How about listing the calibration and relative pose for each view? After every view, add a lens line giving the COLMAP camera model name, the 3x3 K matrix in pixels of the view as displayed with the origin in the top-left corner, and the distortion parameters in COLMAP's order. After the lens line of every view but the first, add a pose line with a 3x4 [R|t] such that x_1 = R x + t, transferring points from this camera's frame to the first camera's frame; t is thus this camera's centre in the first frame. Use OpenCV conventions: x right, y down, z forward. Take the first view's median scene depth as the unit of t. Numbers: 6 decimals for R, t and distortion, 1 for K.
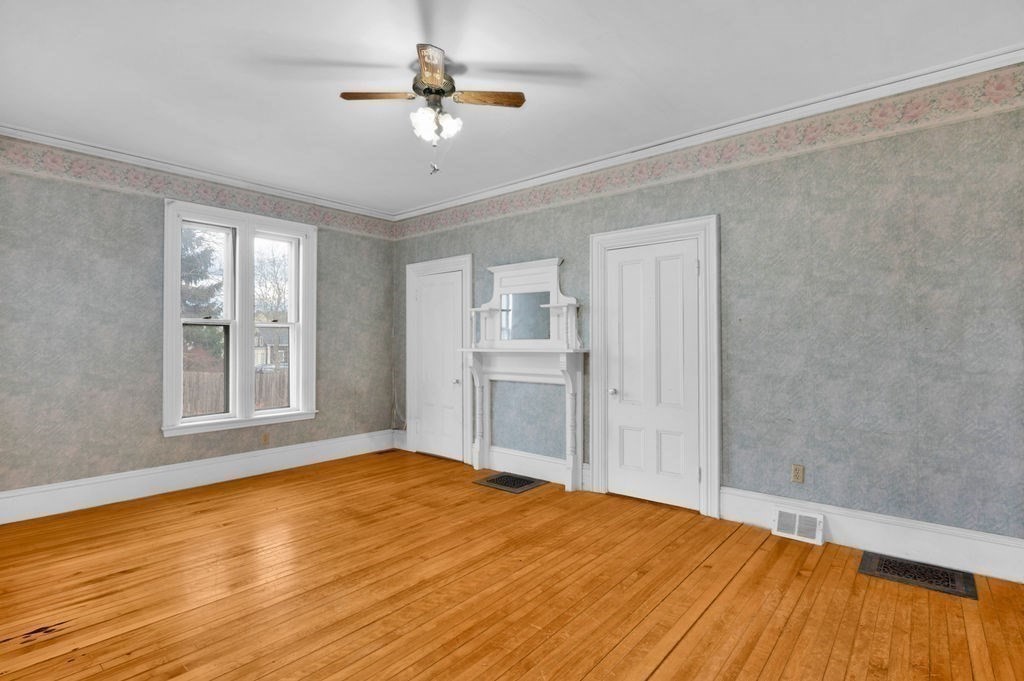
lens RADIAL K [[503.2, 0, 515.8], [0, 503.2, 336.7], [0, 0, 1]] dist [-0.015748, -0.002579]
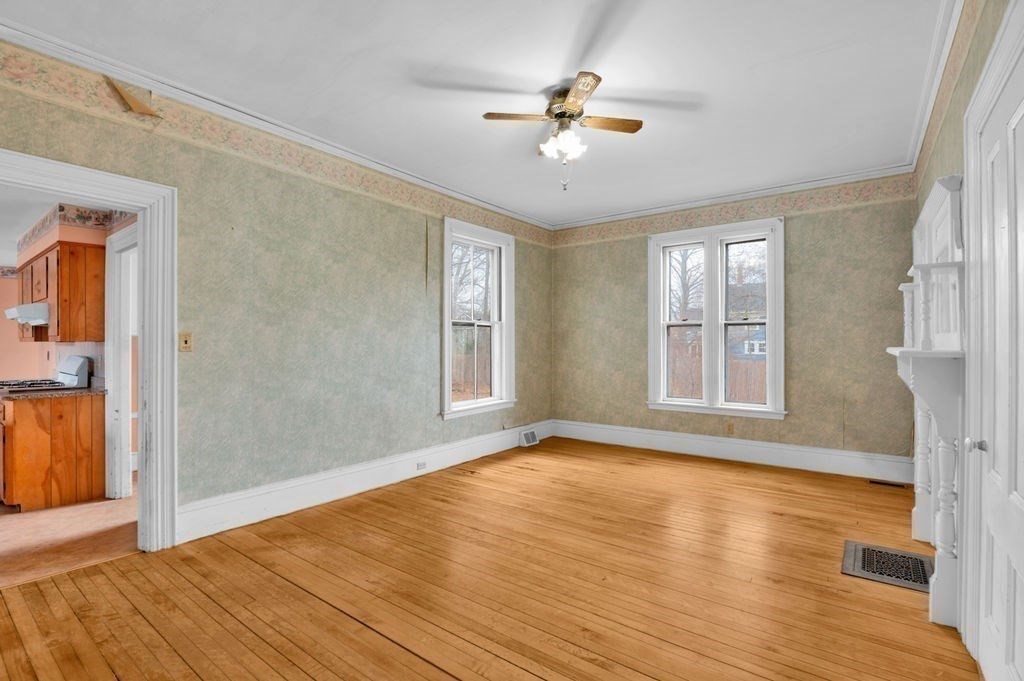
lens RADIAL K [[488.7, 0, 513.3], [0, 488.7, 340.5], [0, 0, 1]] dist [-0.003806, -0.001306]
pose [[0.039274, -0.000437, -0.999228, 0.637569], [0.012768, 0.999918, 0.000064, 0.008600], [0.999147, -0.012761, 0.039277, 0.579888]]
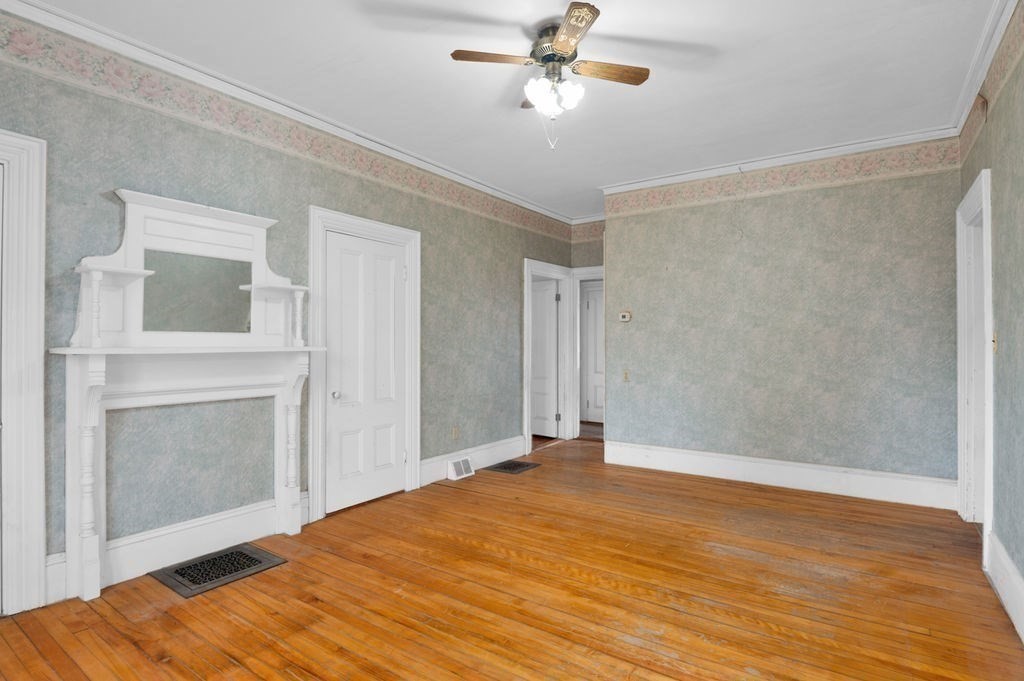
lens RADIAL K [[503.2, 0, 518.3], [0, 503.2, 343.2], [0, 0, 1]] dist [-0.015748, -0.002579]
pose [[-0.084388, 0.001685, 0.996432, -0.724529], [-0.015901, 0.999869, -0.003037, 0.016533], [-0.996306, -0.016101, -0.084350, 0.783715]]
